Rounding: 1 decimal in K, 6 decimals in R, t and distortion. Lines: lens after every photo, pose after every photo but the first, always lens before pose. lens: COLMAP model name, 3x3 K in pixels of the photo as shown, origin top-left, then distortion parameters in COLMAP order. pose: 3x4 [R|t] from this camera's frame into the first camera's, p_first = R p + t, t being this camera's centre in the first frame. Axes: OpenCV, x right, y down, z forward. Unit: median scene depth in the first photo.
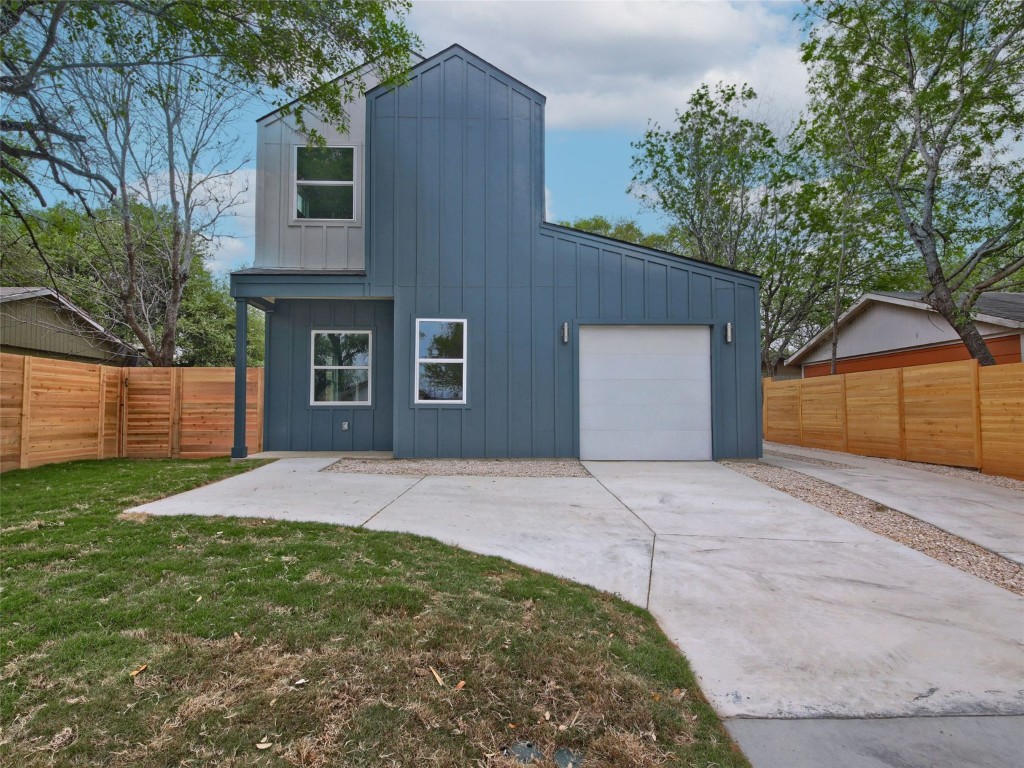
lens RADIAL K [[499.5, 0, 512.0], [0, 499.5, 384.0], [0, 0, 1]] dist [0.047804, -0.036134]
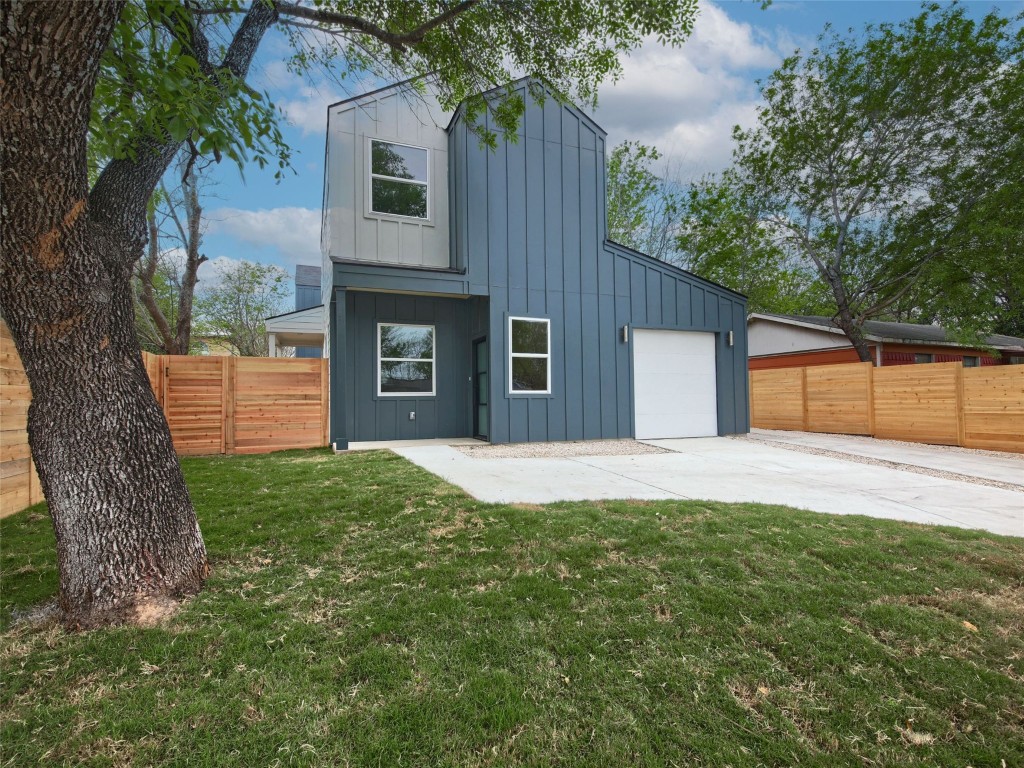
lens RADIAL K [[428.7, 0, 512.0], [0, 428.7, 384.0], [0, 0, 1]] dist [0.027140, -0.019565]
pose [[0.955002, 0.001211, 0.296597, -0.414988], [-0.005681, 0.999883, 0.014210, 0.003598], [-0.296545, -0.015255, 0.954897, 0.087396]]
